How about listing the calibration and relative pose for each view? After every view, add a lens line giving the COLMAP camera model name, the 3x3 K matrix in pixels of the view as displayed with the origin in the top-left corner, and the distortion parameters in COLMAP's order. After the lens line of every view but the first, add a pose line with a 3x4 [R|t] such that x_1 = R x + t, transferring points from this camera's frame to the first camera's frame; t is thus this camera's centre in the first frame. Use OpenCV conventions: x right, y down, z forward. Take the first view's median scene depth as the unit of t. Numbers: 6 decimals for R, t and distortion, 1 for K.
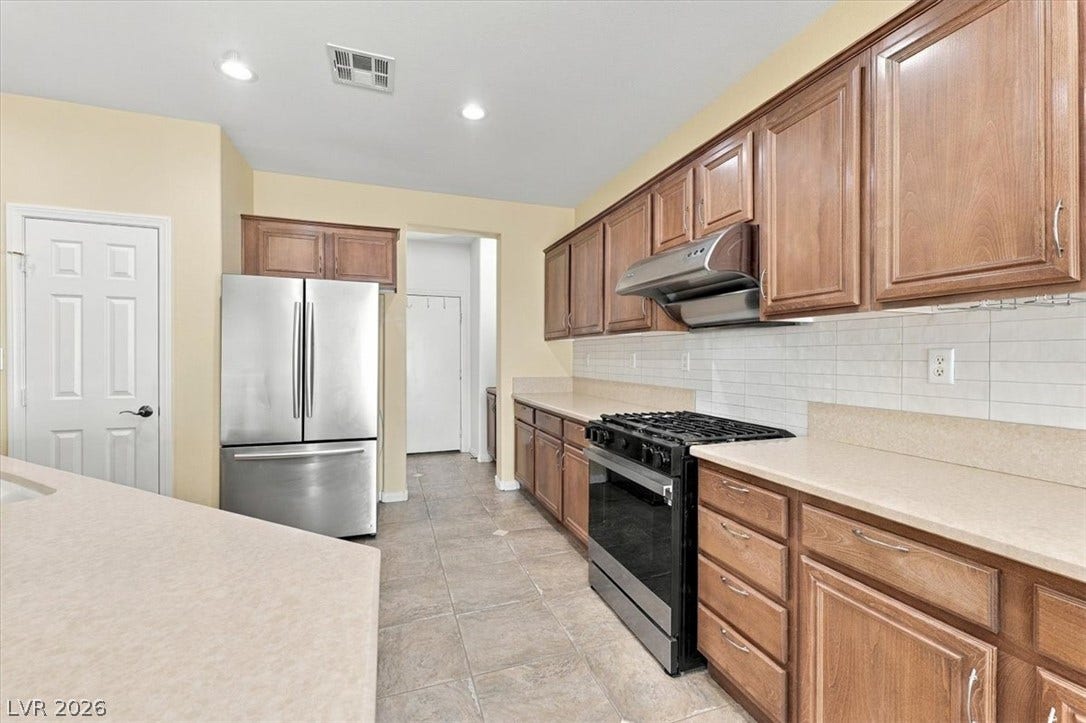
lens RADIAL K [[450.5, 0, 547.7], [0, 450.5, 358.5], [0, 0, 1]] dist [-0.000379, 0.000185]
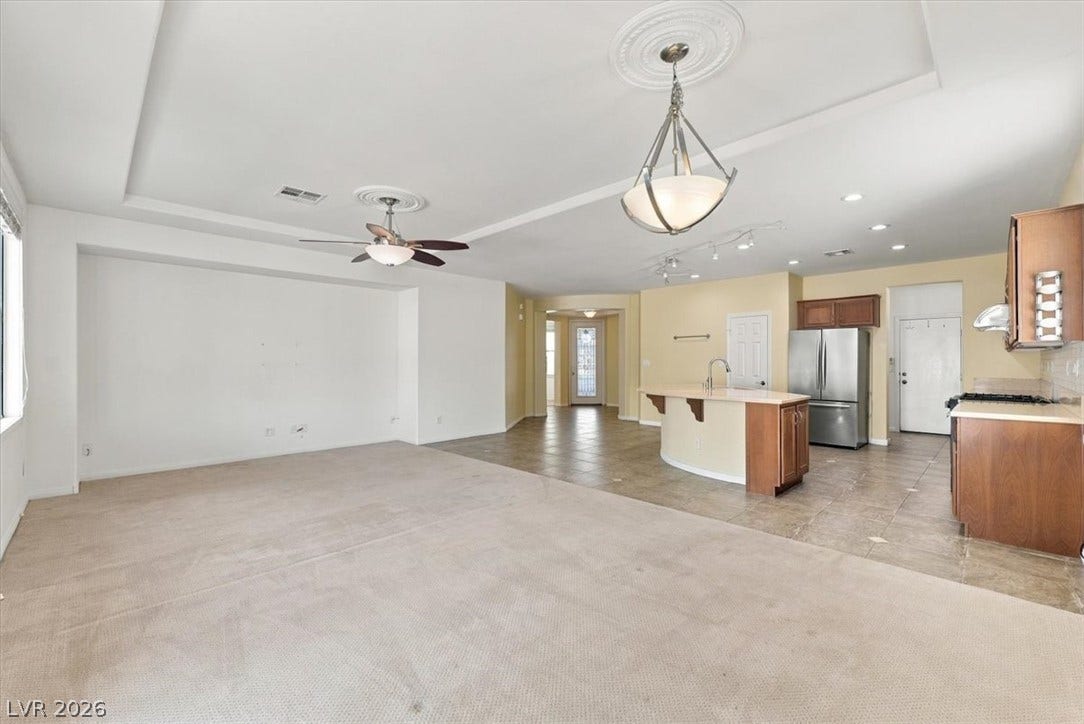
lens RADIAL K [[449.7, 0, 545.9], [0, 449.7, 360.0], [0, 0, 1]] dist [-0.000379, 0.000185]
pose [[0.426837, 0.002890, -0.904324, 0.859178], [-0.003681, 0.999992, 0.001458, -0.017844], [0.904321, 0.002707, 0.426845, -1.153220]]
